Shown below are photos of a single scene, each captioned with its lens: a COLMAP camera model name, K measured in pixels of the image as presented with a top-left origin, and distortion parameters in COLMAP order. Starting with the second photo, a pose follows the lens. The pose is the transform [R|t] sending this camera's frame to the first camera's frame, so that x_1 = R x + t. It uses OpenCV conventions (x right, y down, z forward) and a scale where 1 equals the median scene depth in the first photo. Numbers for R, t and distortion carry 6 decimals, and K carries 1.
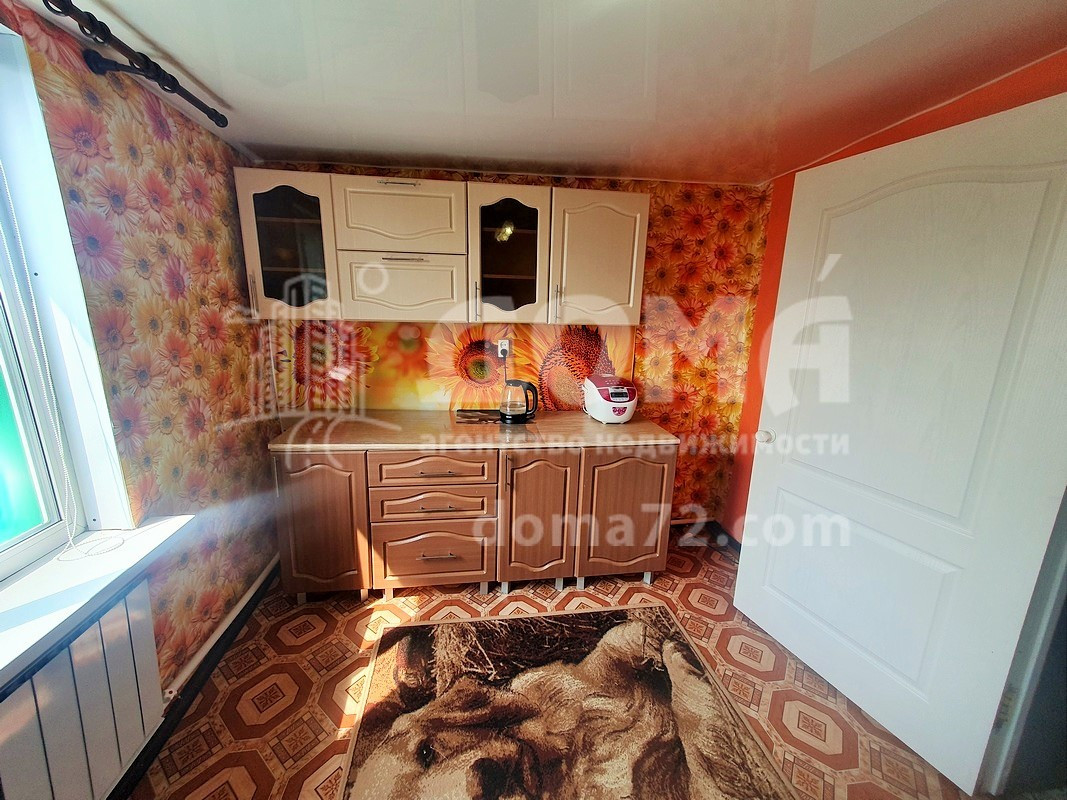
lens RADIAL K [[420.0, 0, 526.7], [0, 420.0, 398.1], [0, 0, 1]] dist [0.009928, 0.000299]
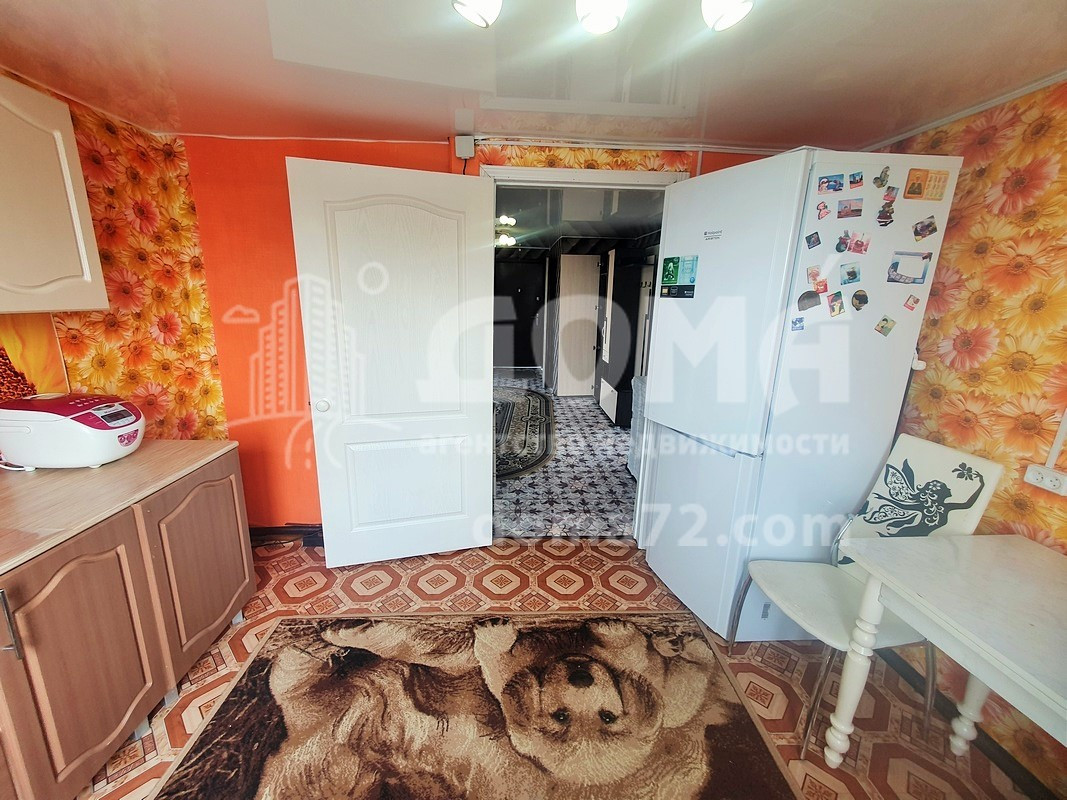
lens RADIAL K [[420.0, 0, 527.6], [0, 420.0, 398.9], [0, 0, 1]] dist [0.009928, 0.000299]
pose [[0.109995, -0.259457, 0.959470, -0.423664], [0.192468, 0.952616, 0.235538, -0.081265], [-0.975119, 0.158759, 0.154720, 0.315200]]
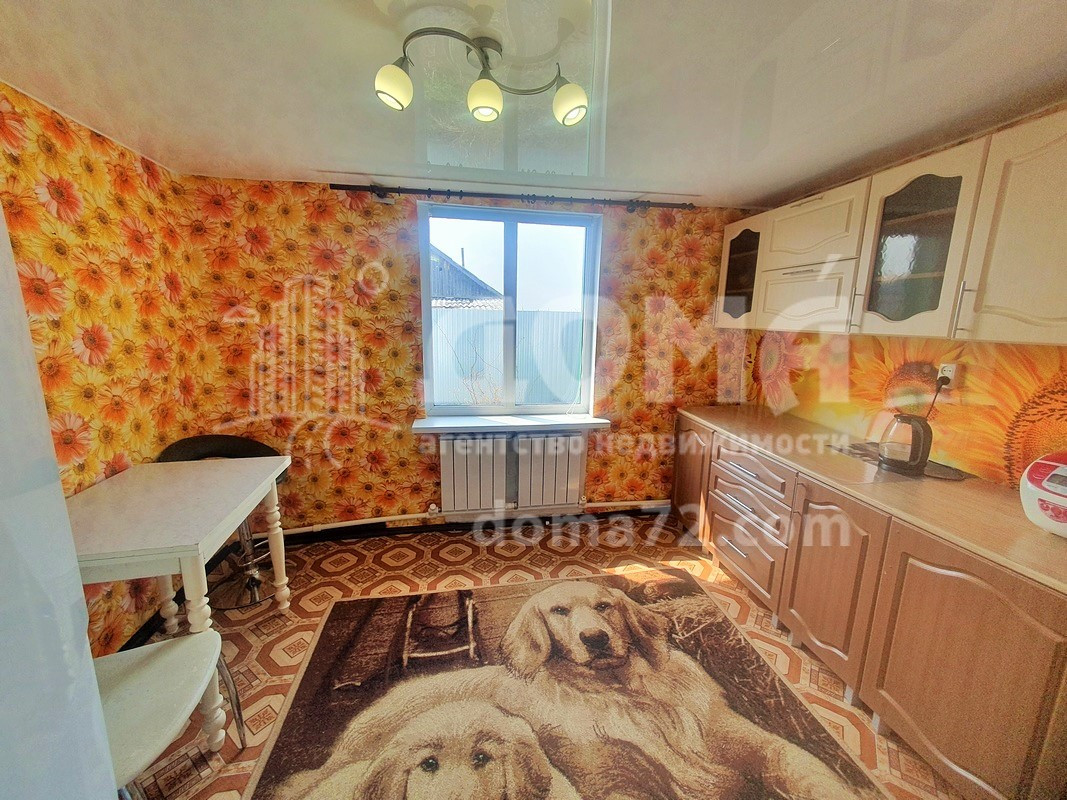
lens RADIAL K [[420.0, 0, 533.5], [0, 420.0, 399.0], [0, 0, 1]] dist [0.009928, 0.000299]
pose [[0.033439, 0.175754, -0.983866, 0.845574], [-0.229121, 0.959547, 0.163623, -0.049683], [0.972823, 0.219953, 0.072355, 0.371107]]
